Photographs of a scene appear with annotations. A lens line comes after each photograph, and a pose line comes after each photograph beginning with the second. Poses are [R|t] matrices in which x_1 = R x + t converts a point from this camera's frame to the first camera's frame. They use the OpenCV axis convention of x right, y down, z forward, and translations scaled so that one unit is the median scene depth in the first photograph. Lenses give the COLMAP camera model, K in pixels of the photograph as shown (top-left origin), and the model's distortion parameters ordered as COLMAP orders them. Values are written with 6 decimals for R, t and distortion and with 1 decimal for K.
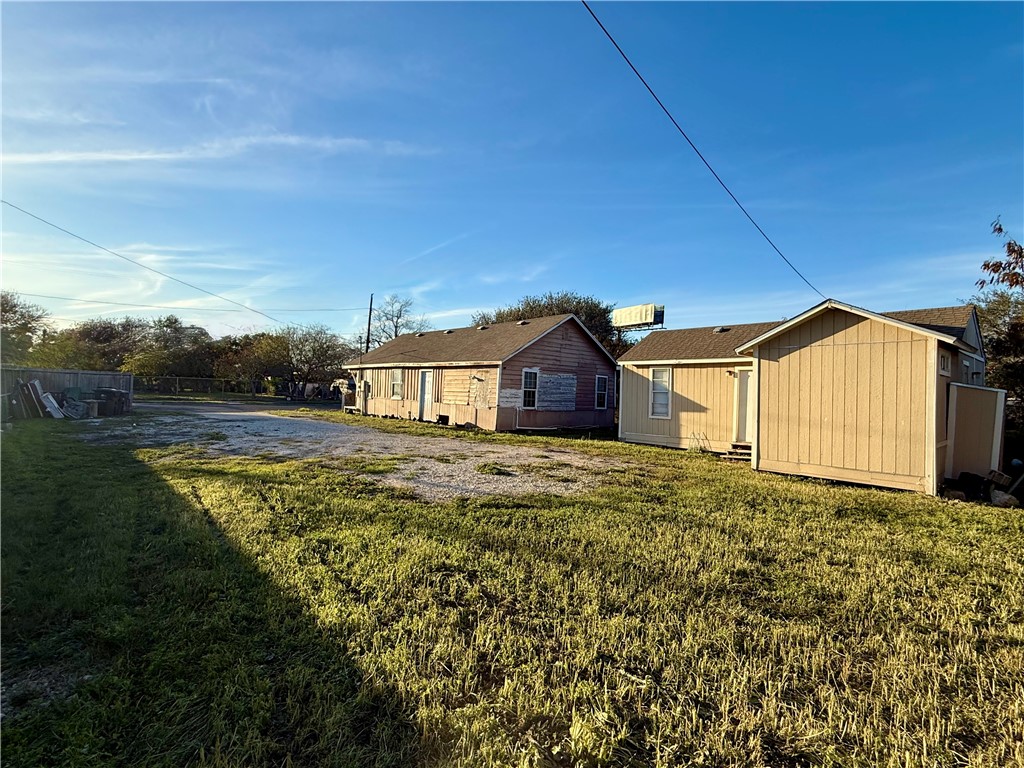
lens RADIAL K [[509.2, 0, 512.0], [0, 509.2, 384.0], [0, 0, 1]] dist [0.000497, 0.000065]
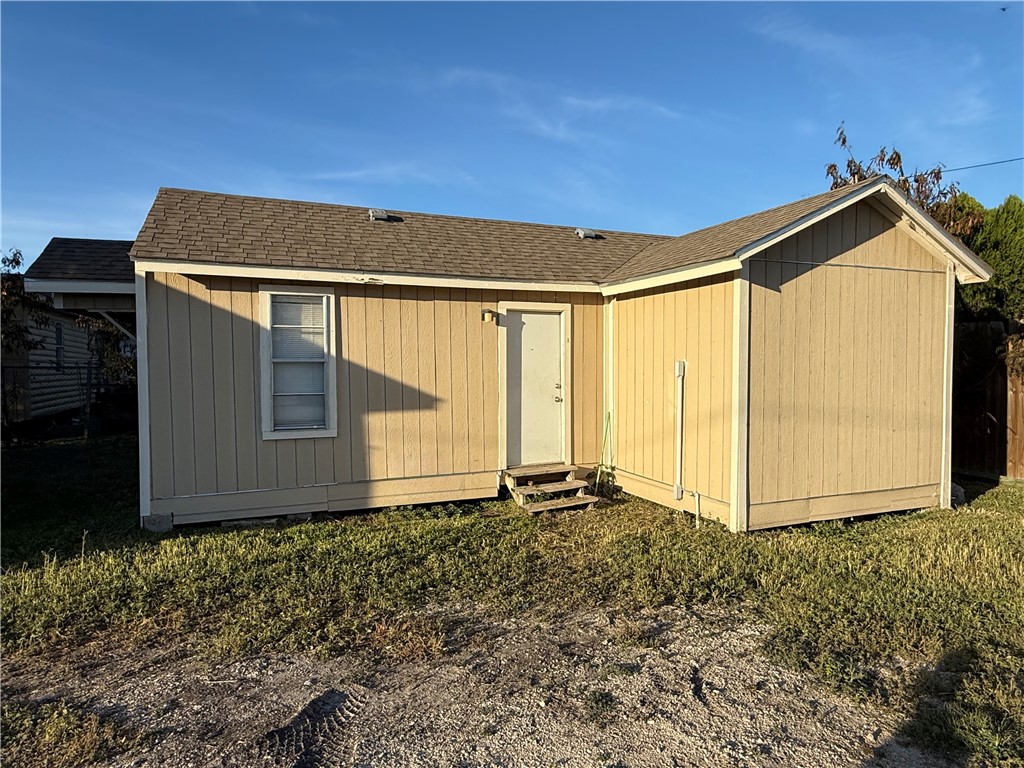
lens RADIAL K [[625.6, 0, 510.2], [0, 625.6, 389.5], [0, 0, 1]] dist [0.026861, -0.000220]
pose [[0.316428, -0.063417, 0.946494, -0.074914], [-0.003002, 0.997691, 0.067851, 0.005129], [-0.948612, -0.024312, 0.315507, 0.757288]]
